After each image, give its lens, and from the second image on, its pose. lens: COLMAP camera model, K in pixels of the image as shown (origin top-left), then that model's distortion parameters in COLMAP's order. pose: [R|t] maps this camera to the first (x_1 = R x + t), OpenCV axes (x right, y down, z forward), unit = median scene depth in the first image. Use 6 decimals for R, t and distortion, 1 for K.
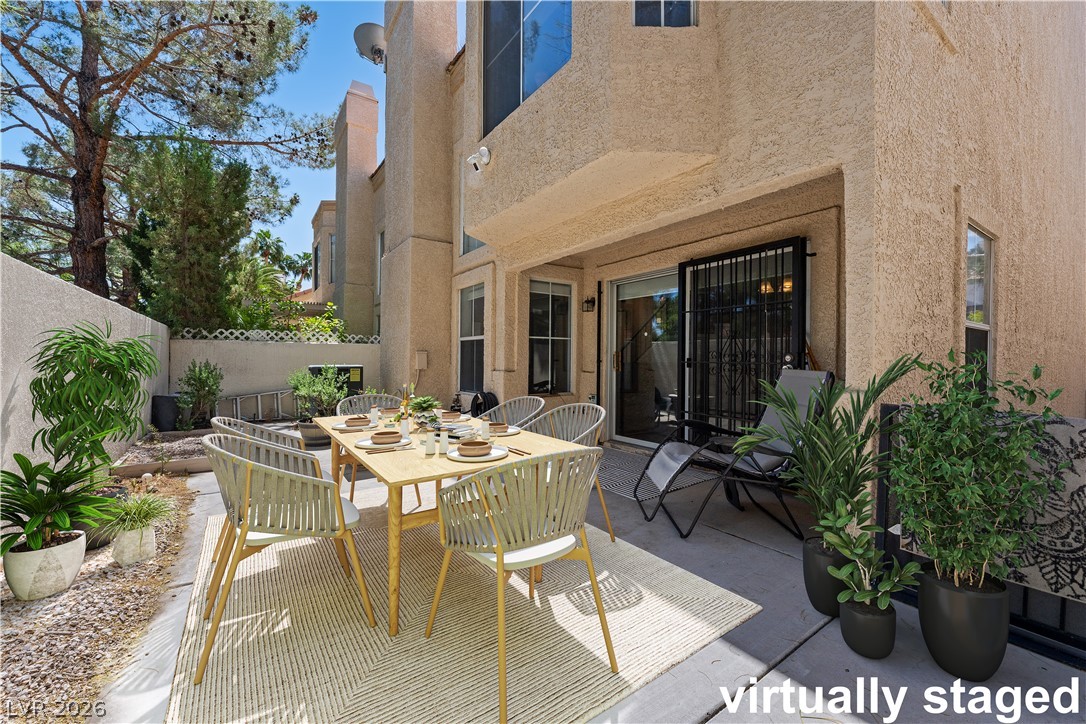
lens RADIAL K [[433.2, 0, 543.0], [0, 433.2, 362.0], [0, 0, 1]] dist [-0.000648, -0.000025]
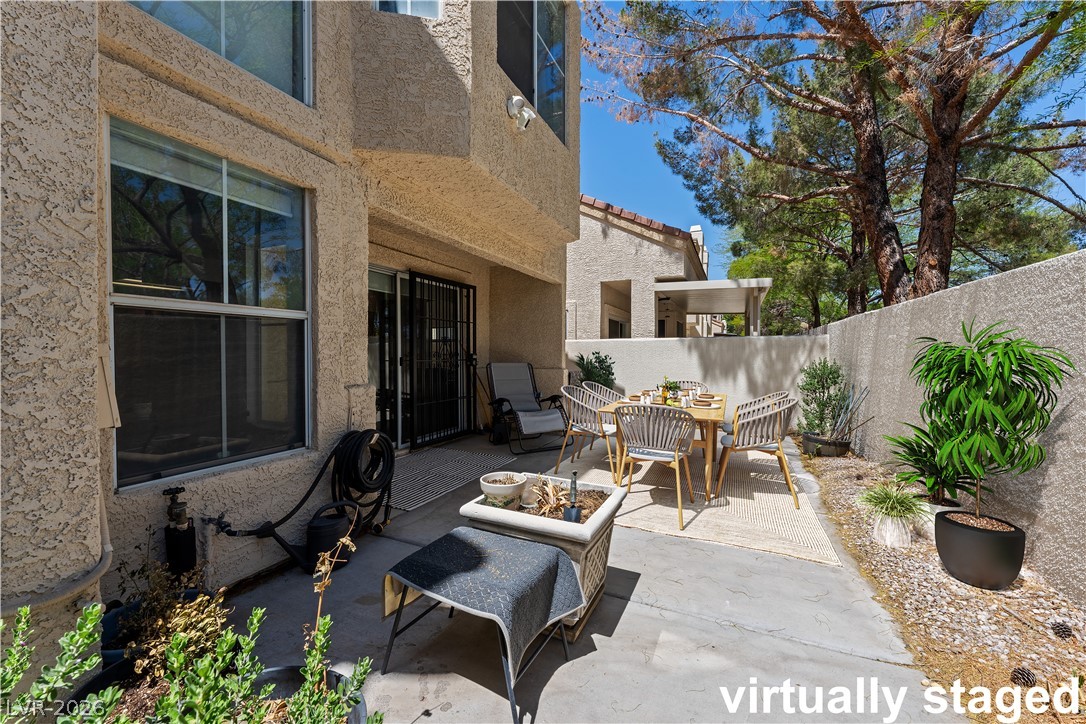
lens RADIAL K [[433.2, 0, 543.0], [0, 433.2, 362.0], [0, 0, 1]] dist [-0.000648, -0.000025]
pose [[-0.488894, -0.020140, 0.872110, -0.884435], [0.005135, 0.999650, 0.025964, -0.025775], [-0.872328, 0.017172, -0.488620, 1.354735]]
